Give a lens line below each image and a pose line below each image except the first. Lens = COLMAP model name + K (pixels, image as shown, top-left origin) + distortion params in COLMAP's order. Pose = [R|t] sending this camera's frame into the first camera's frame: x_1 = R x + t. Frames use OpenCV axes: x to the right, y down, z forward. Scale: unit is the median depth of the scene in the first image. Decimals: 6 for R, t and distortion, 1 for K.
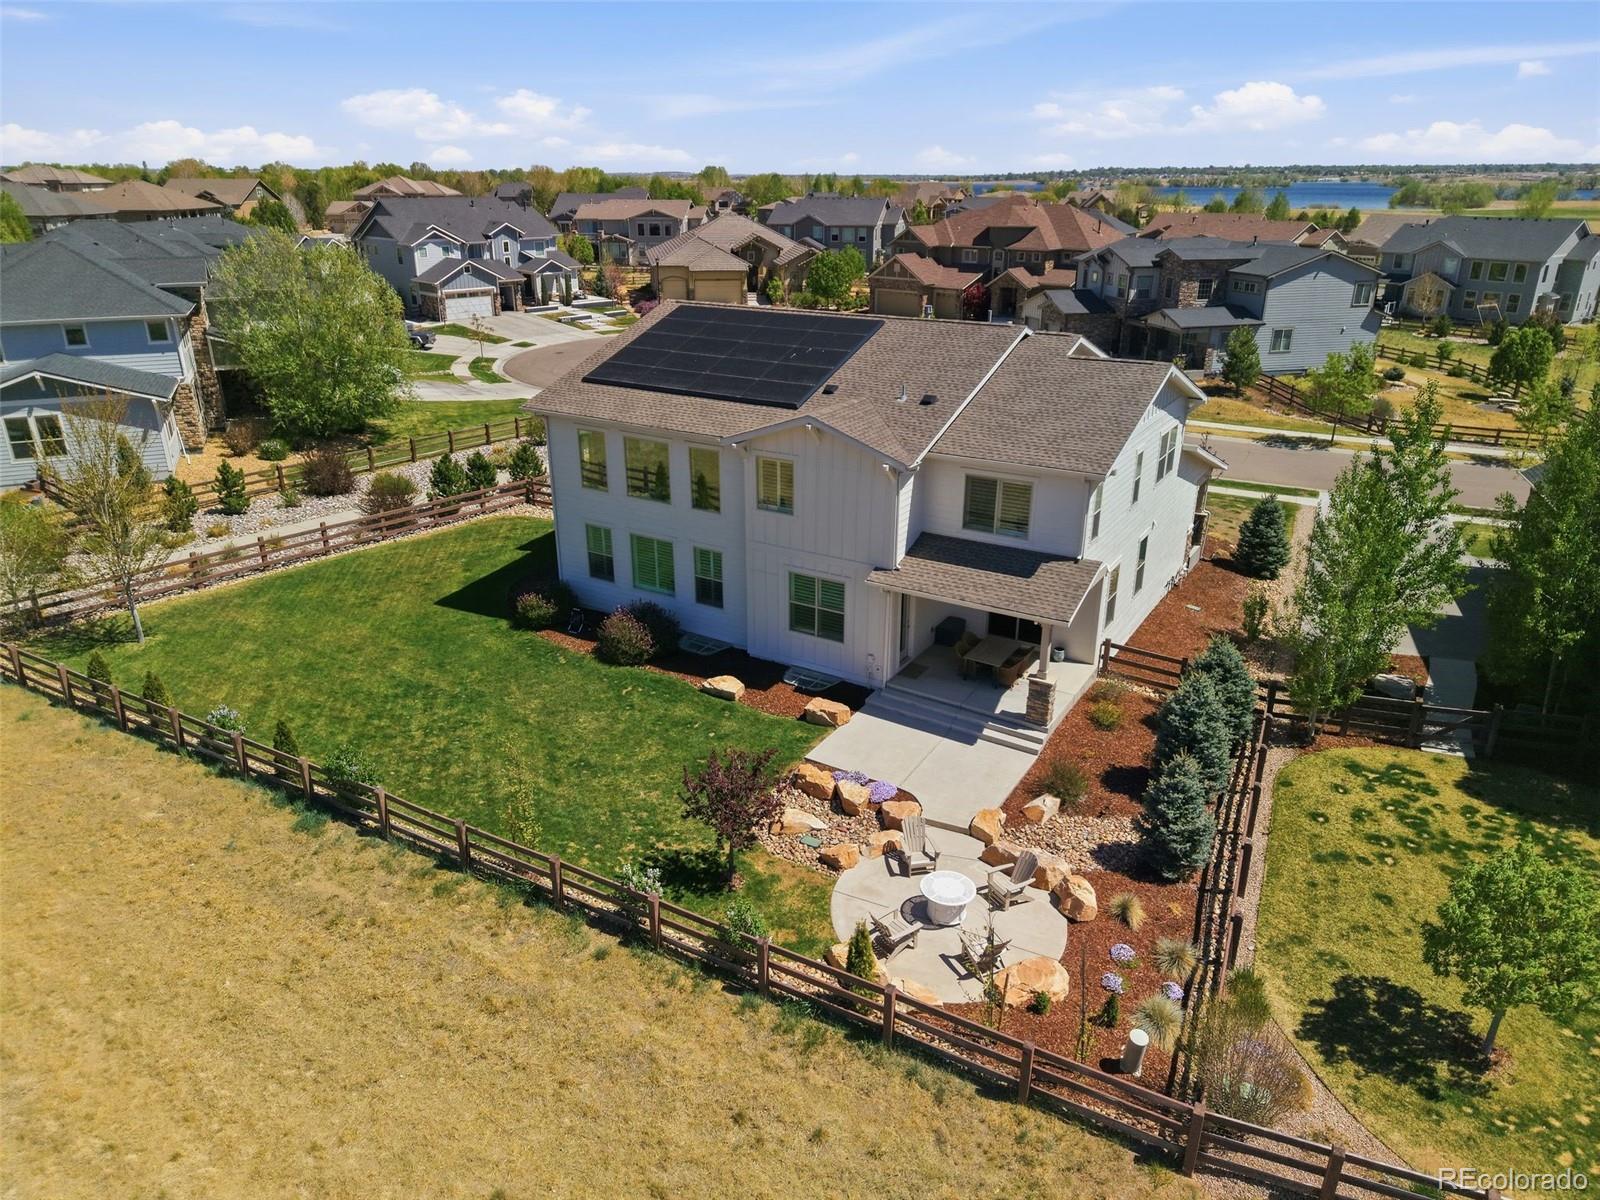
lens RADIAL K [[1058.8, 0, 804.8], [0, 1058.8, 597.5], [0, 0, 1]] dist [0.036868, -0.041181]
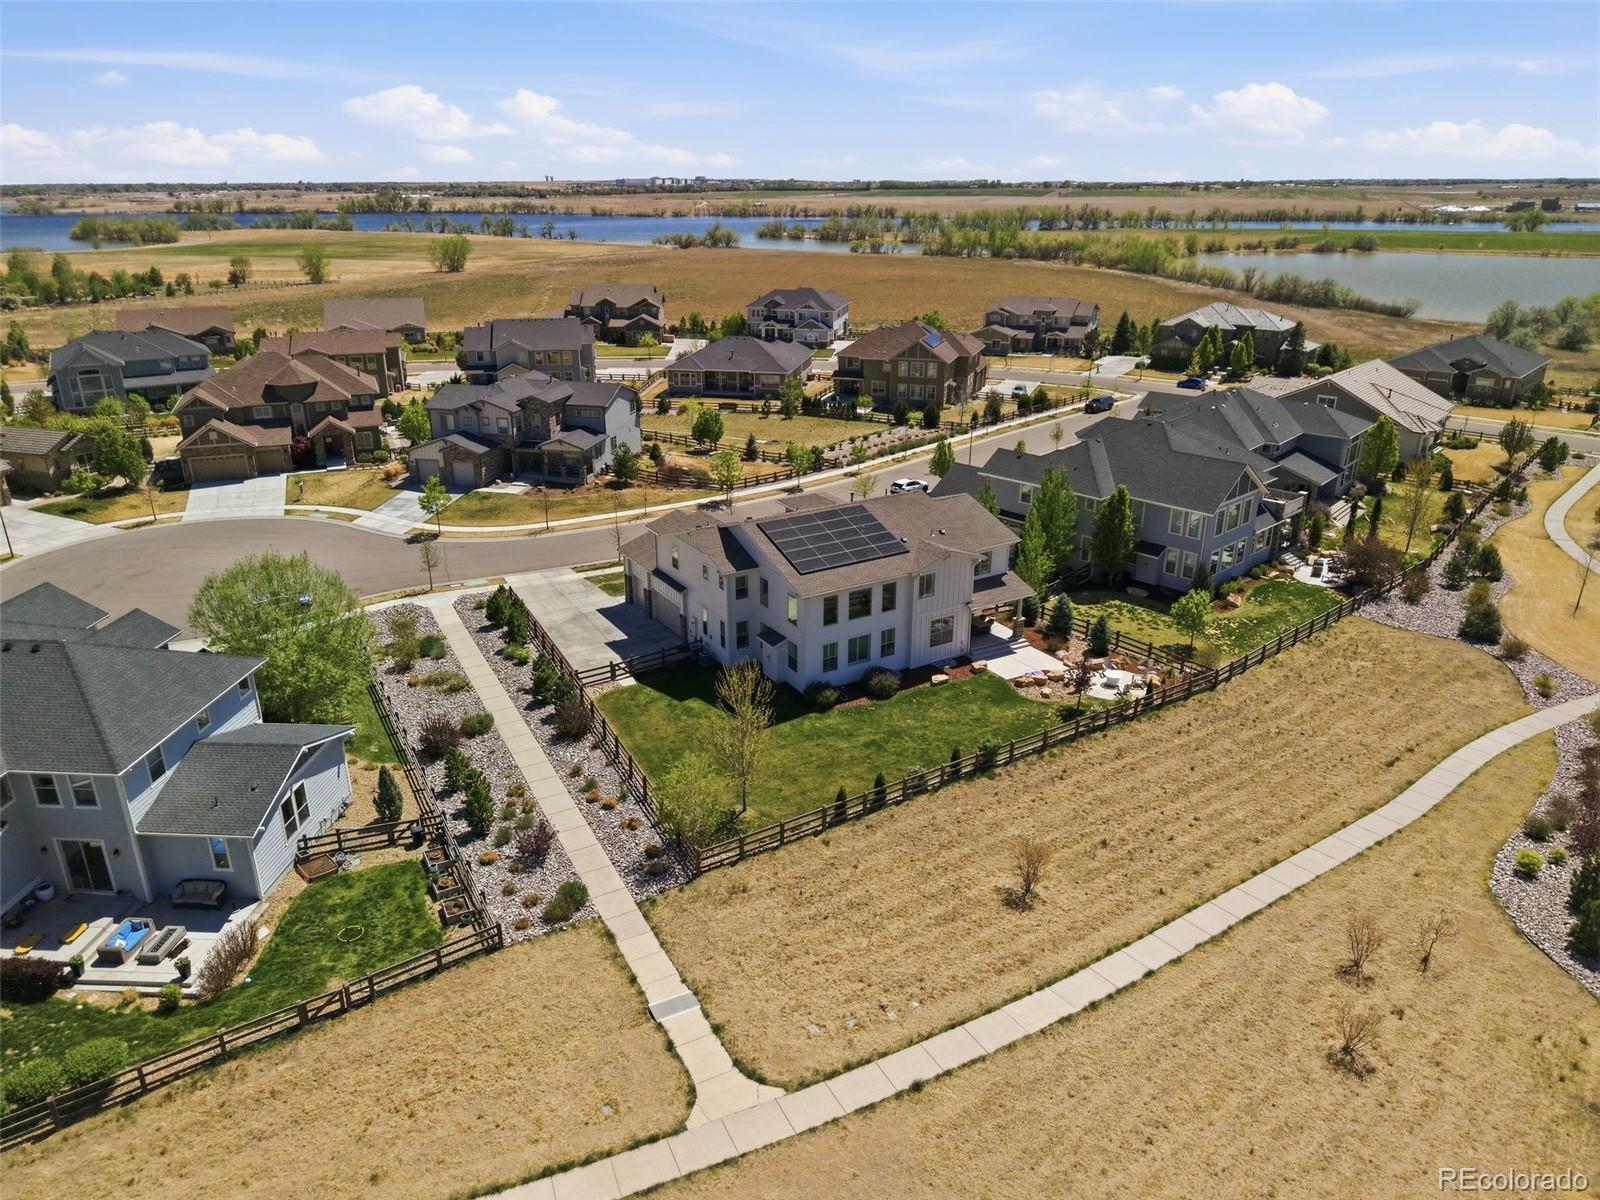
lens RADIAL K [[1058.8, 0, 792.1], [0, 1058.8, 571.2], [0, 0, 1]] dist [0.036868, -0.041181]
pose [[0.465402, -0.299244, 0.832979, -1.854715], [0.331540, 0.931535, 0.149411, -0.519013], [-0.820660, 0.206630, 0.532749, 0.031902]]
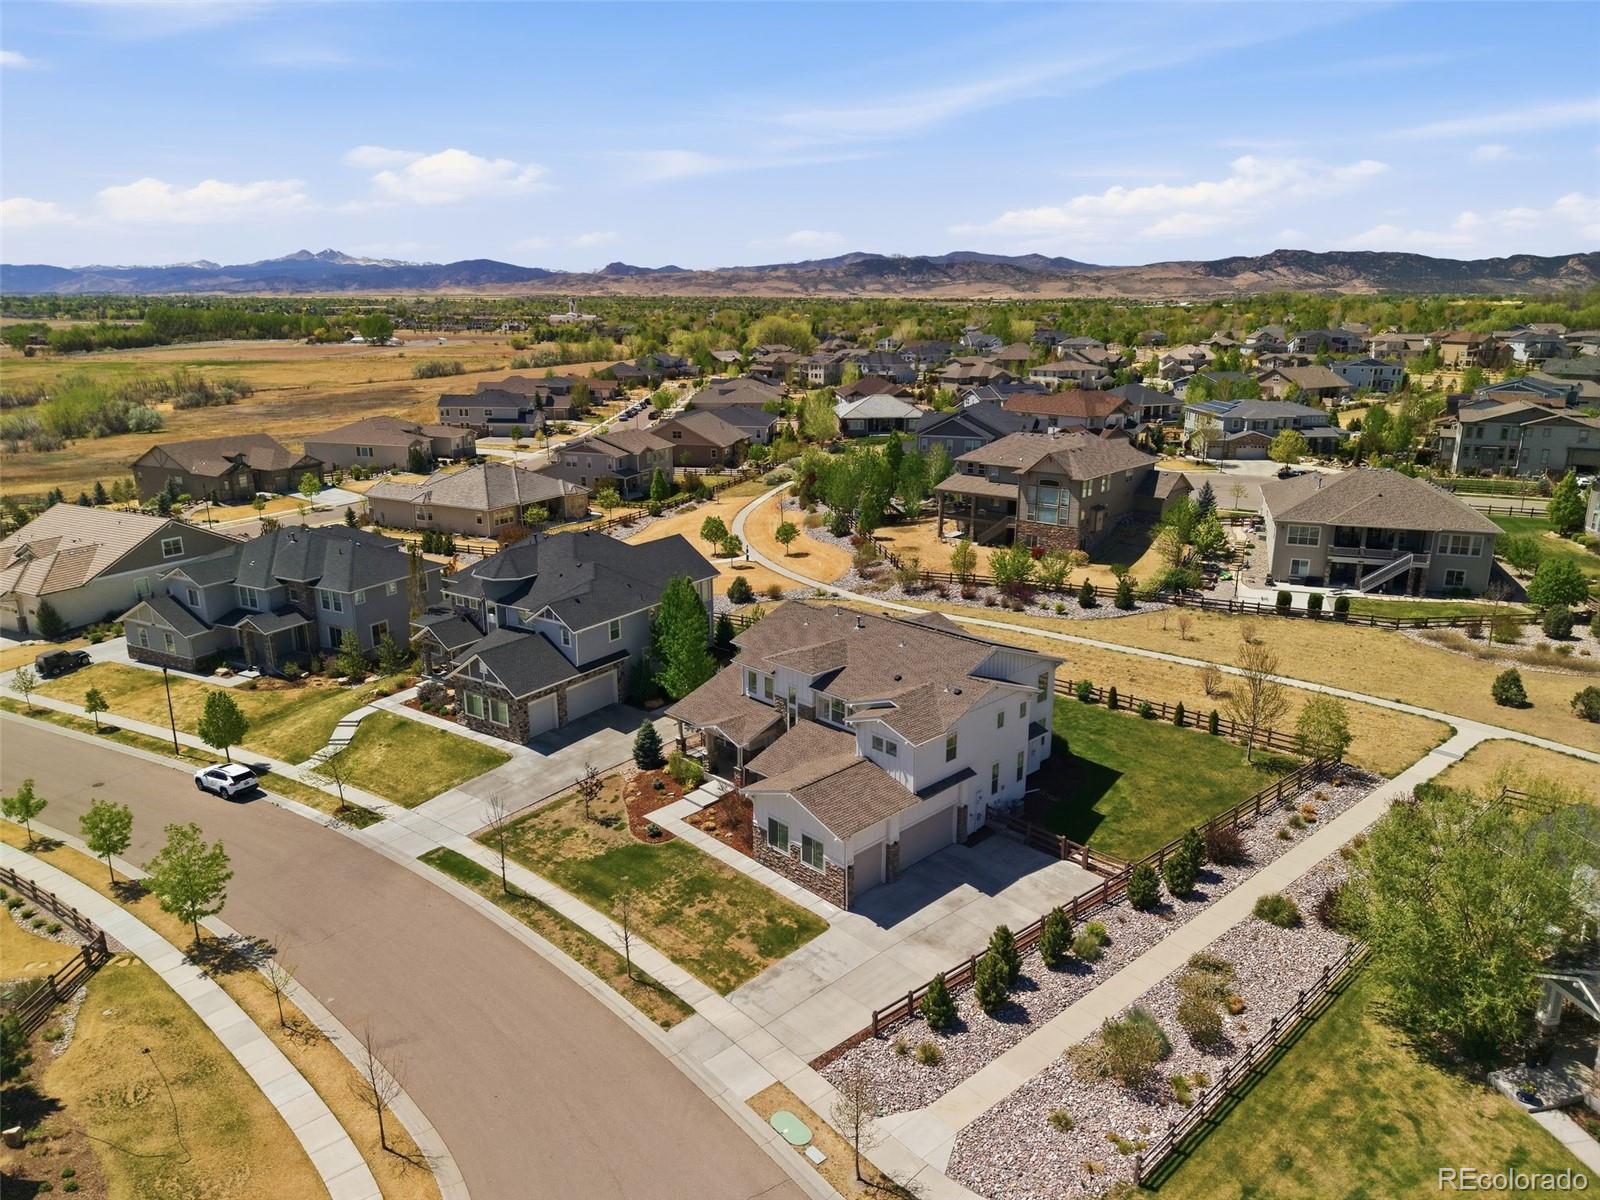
lens RADIAL K [[1058.8, 0, 805.0], [0, 1058.8, 593.8], [0, 0, 1]] dist [0.036868, -0.041181]
pose [[-0.968054, -0.058755, 0.243762, -0.285424], [0.098061, 0.806018, 0.583711, -1.558866], [-0.230772, 0.588967, -0.774507, 2.693203]]
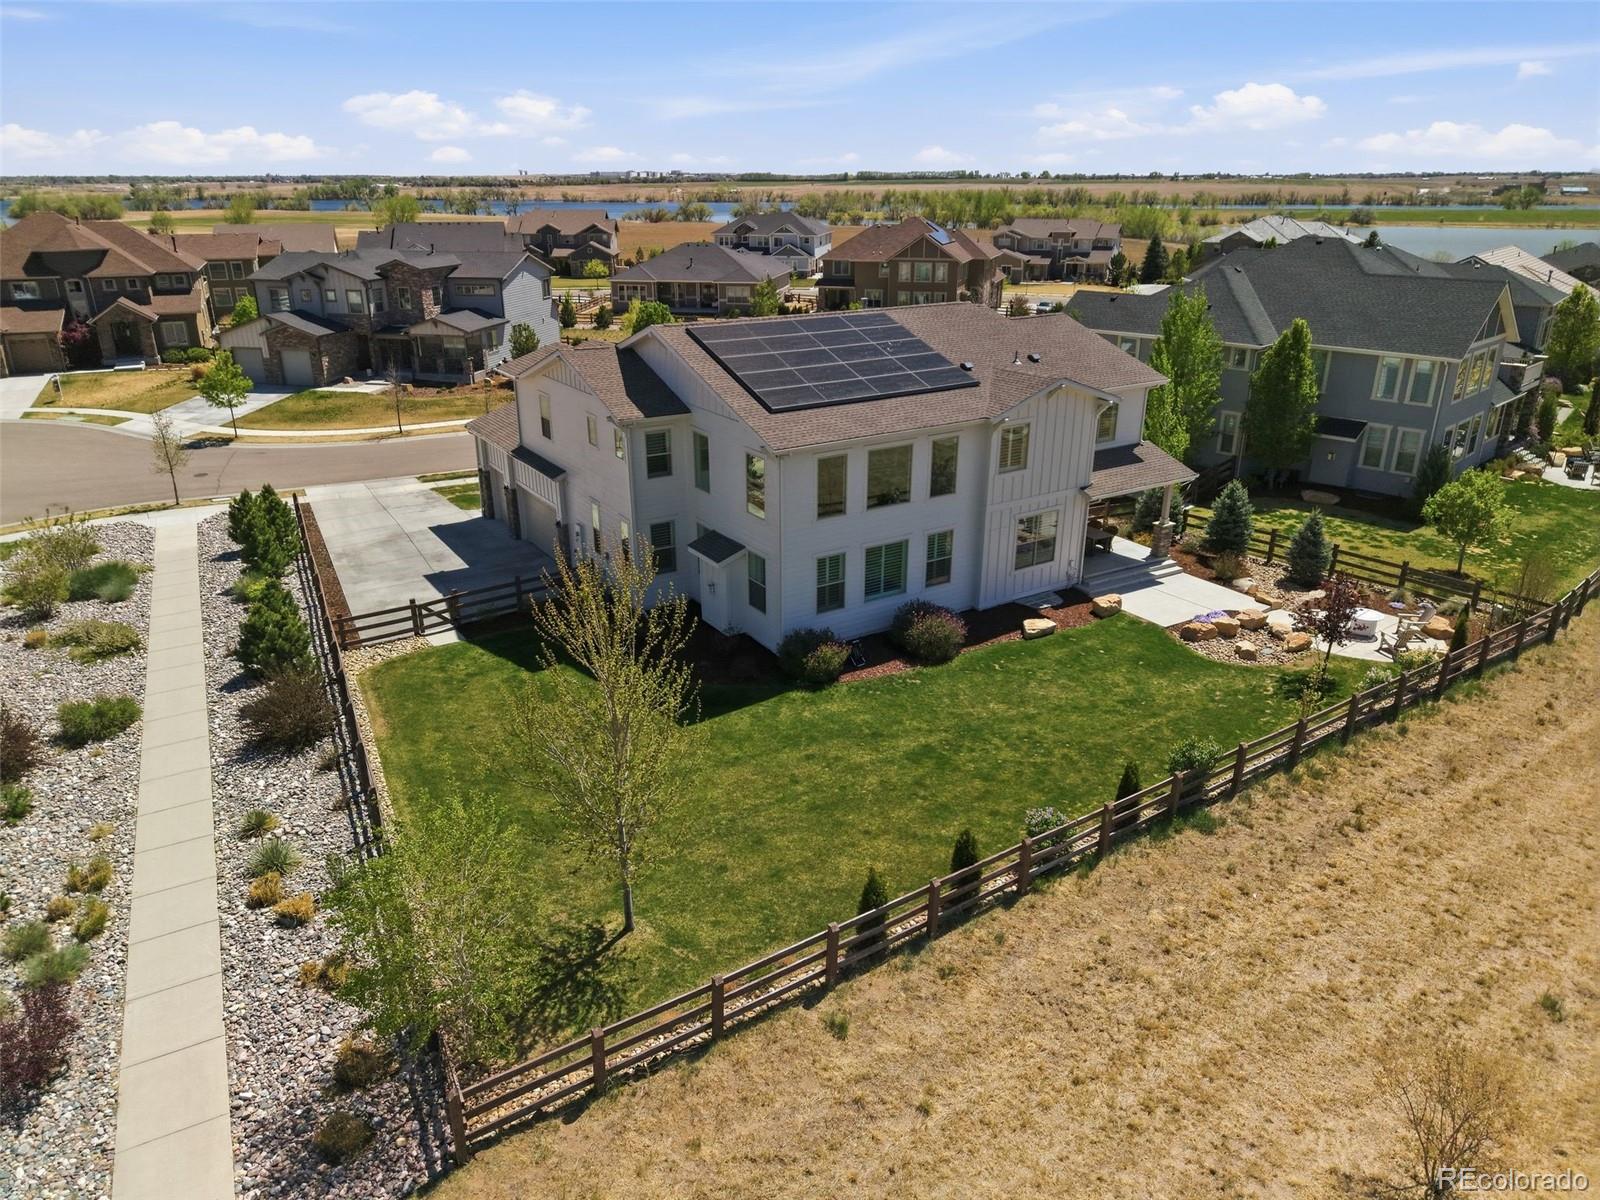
lens RADIAL K [[1058.8, 0, 795.8], [0, 1058.8, 588.9], [0, 0, 1]] dist [0.036868, -0.041181]
pose [[0.444147, -0.318810, 0.837313, -1.073462], [0.333094, 0.926320, 0.176012, -0.229398], [-0.831734, 0.200729, 0.517616, 0.573720]]
